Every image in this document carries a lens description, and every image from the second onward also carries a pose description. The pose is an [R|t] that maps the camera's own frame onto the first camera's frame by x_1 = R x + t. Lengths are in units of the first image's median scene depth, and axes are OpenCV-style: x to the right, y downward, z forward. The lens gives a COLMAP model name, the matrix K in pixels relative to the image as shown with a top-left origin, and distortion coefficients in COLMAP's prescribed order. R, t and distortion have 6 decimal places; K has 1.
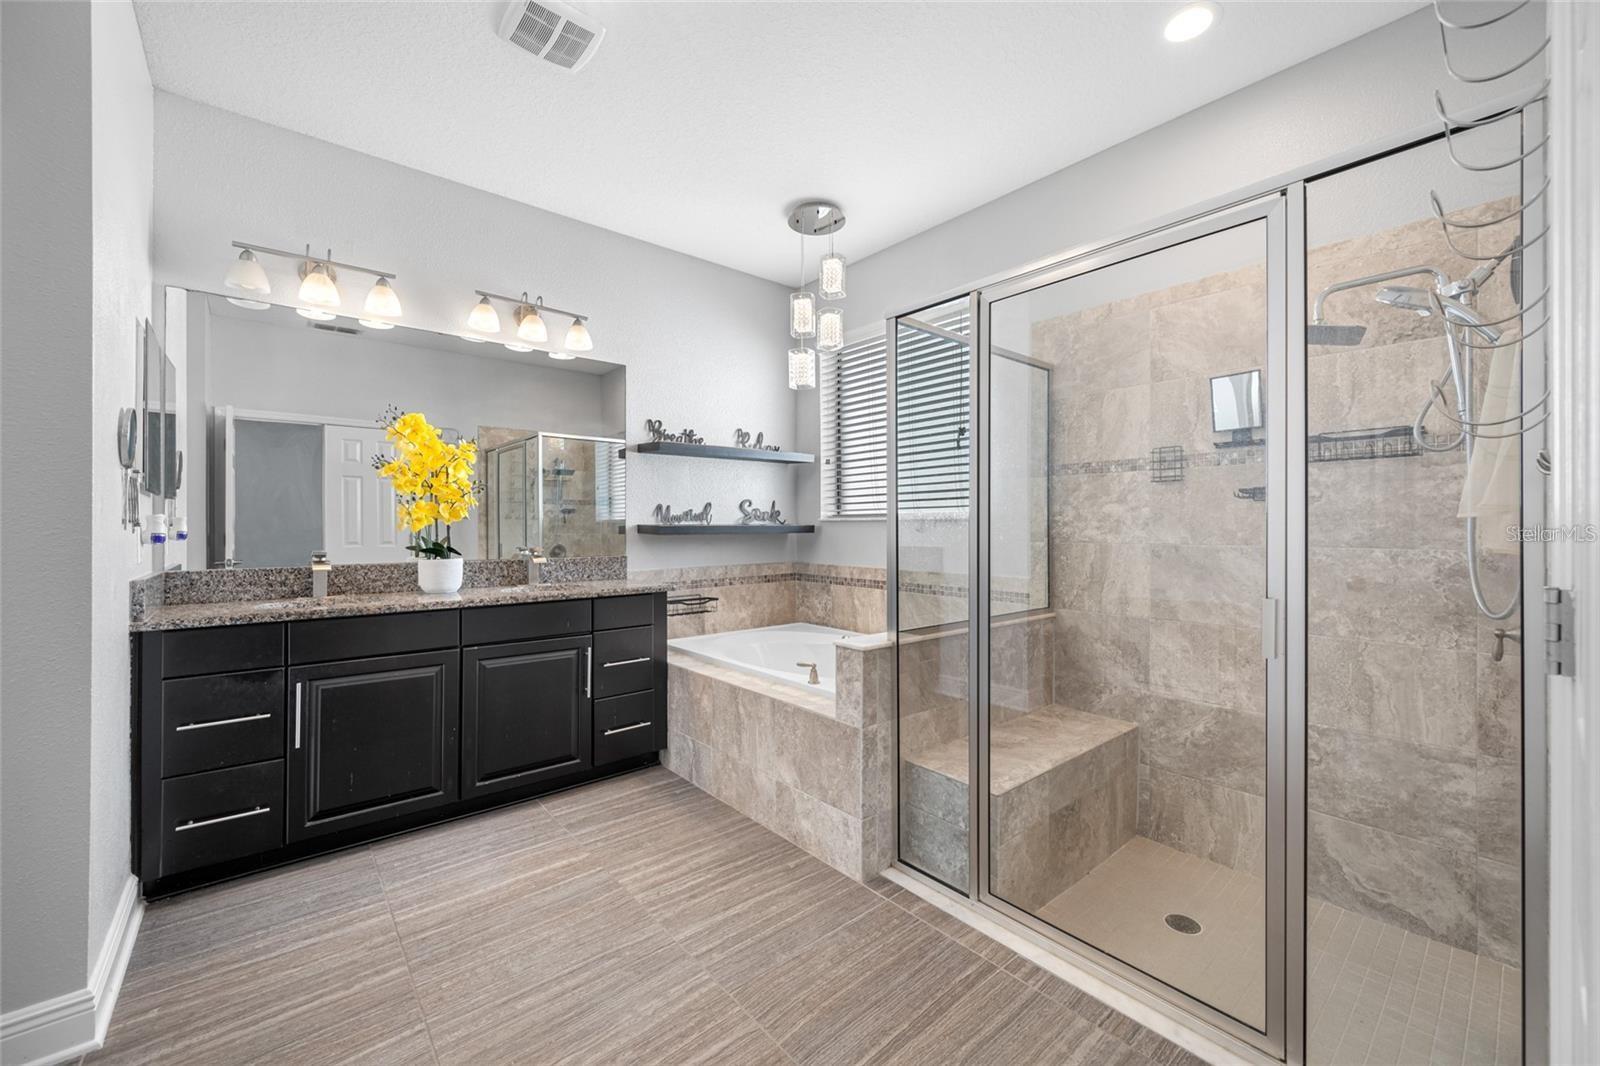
lens RADIAL K [[629.1, 0, 798.8], [0, 629.1, 526.3], [0, 0, 1]] dist [0.006039, -0.000386]
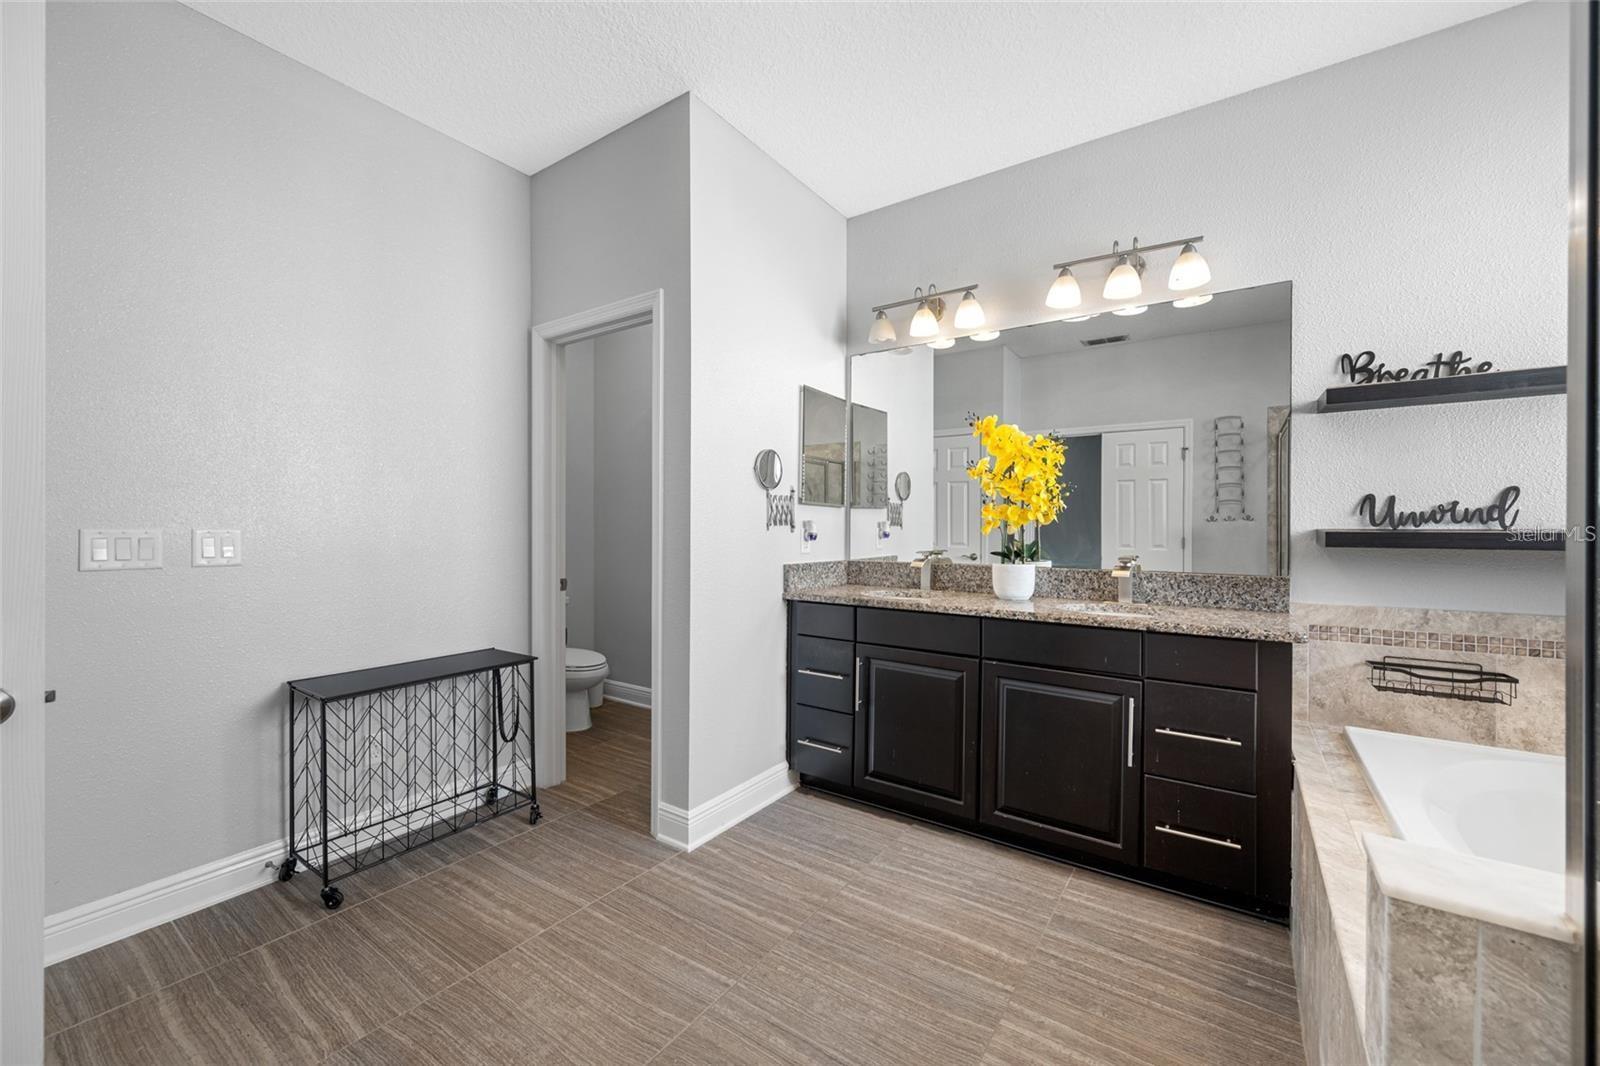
lens RADIAL K [[629.1, 0, 802.3], [0, 629.1, 527.9], [0, 0, 1]] dist [0.006039, -0.000386]
pose [[0.271541, 0.005505, -0.962411, 0.282098], [-0.006195, 0.999973, 0.003972, -0.004443], [0.962407, 0.004883, 0.271568, 0.467632]]
